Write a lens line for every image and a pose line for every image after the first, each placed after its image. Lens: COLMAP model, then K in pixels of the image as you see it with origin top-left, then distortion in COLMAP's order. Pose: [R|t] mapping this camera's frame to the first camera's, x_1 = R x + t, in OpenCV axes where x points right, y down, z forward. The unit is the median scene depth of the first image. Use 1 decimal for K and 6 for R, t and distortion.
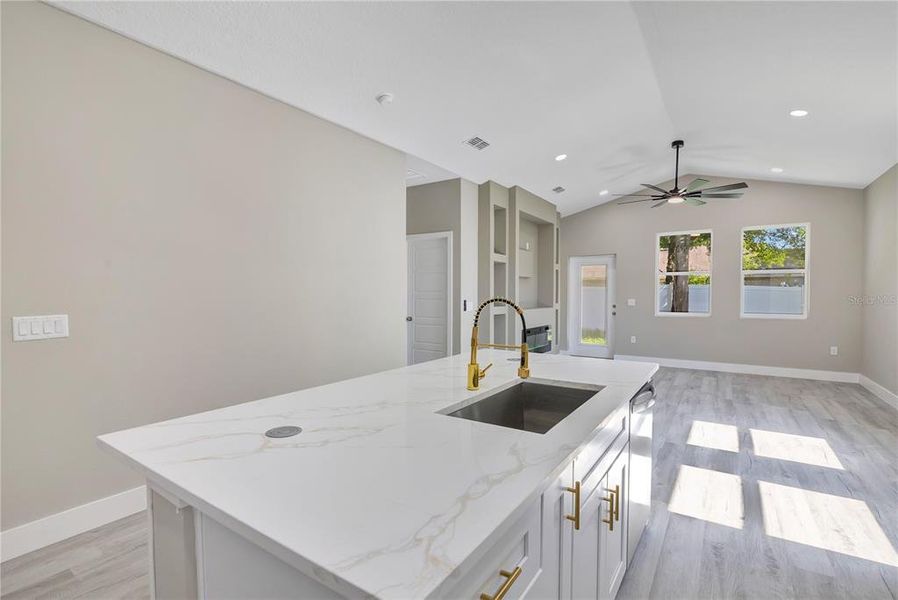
lens RADIAL K [[431.7, 0, 449.0], [0, 431.7, 300.0], [0, 0, 1]] dist [-0.002051, -0.000435]
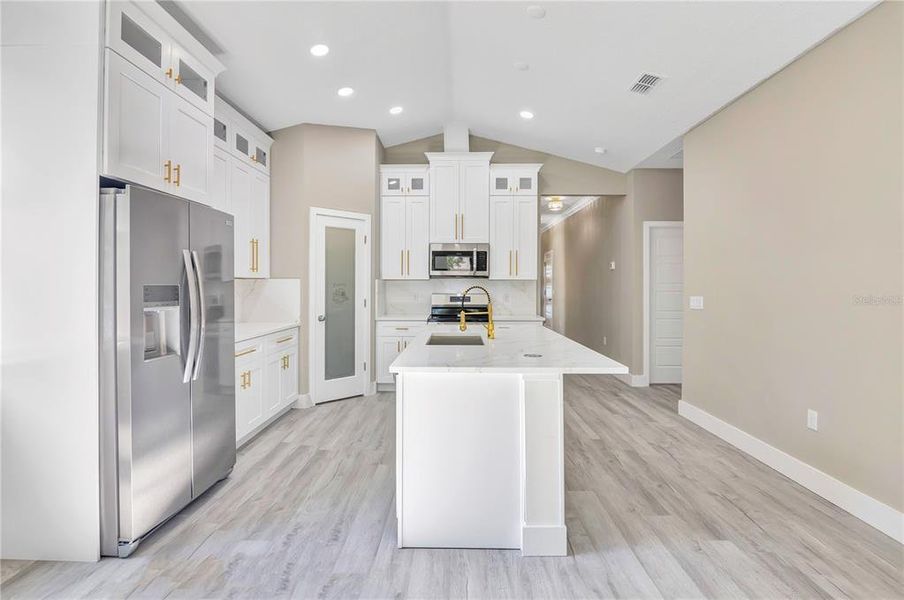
lens RADIAL K [[419.2, 0, 449.6], [0, 419.2, 289.5], [0, 0, 1]] dist [-0.011280, -0.000163]
pose [[-0.846271, 0.002453, -0.532746, 0.332096], [-0.014779, 0.999496, 0.028079, -0.009974], [0.532547, 0.031636, -0.845809, 0.707718]]
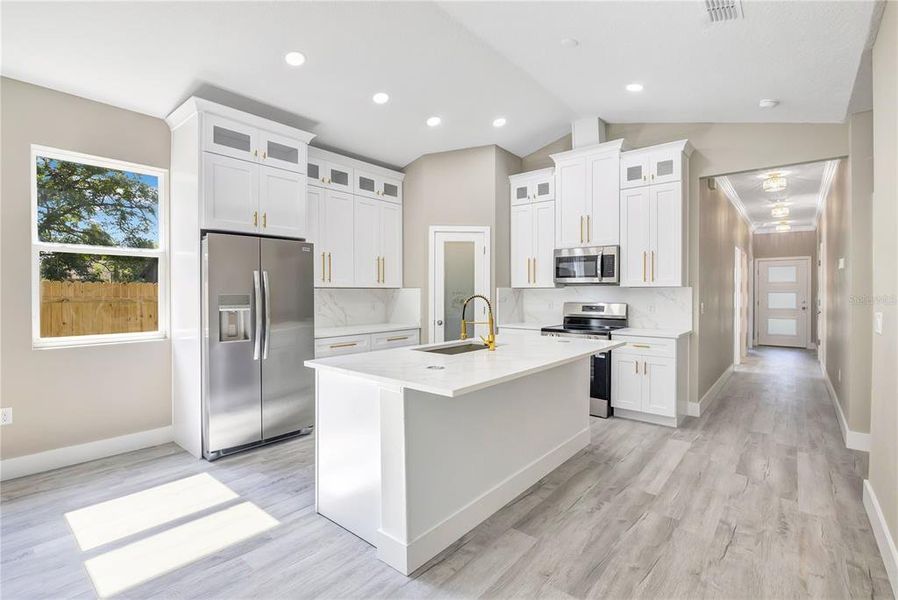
lens RADIAL K [[410.0, 0, 449.0], [0, 410.0, 300.0], [0, 0, 1]] dist [-0.015363, 0.000214]
pose [[-0.994090, -0.003113, 0.108515, 0.015841], [0.001365, 0.999151, 0.041167, -0.014638], [-0.108551, 0.041072, -0.993242, 0.780343]]
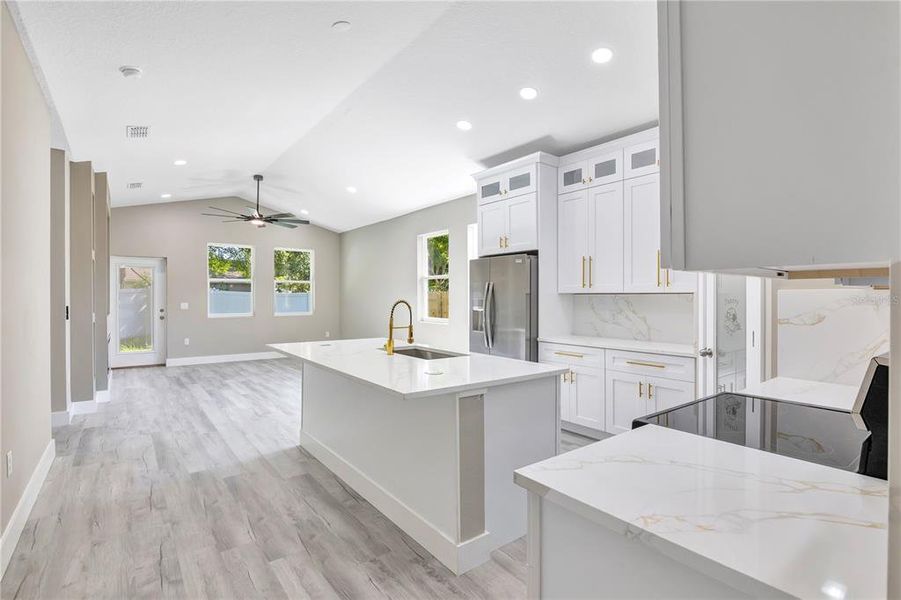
lens RADIAL K [[433.2, 0, 450.5], [0, 433.2, 300.0], [0, 0, 1]] dist [-0.002051, -0.000435]
pose [[0.317518, -0.008238, 0.948217, -0.447592], [0.016468, 0.999859, 0.003172, -0.001858], [-0.948109, 0.014608, 0.317609, 0.072832]]
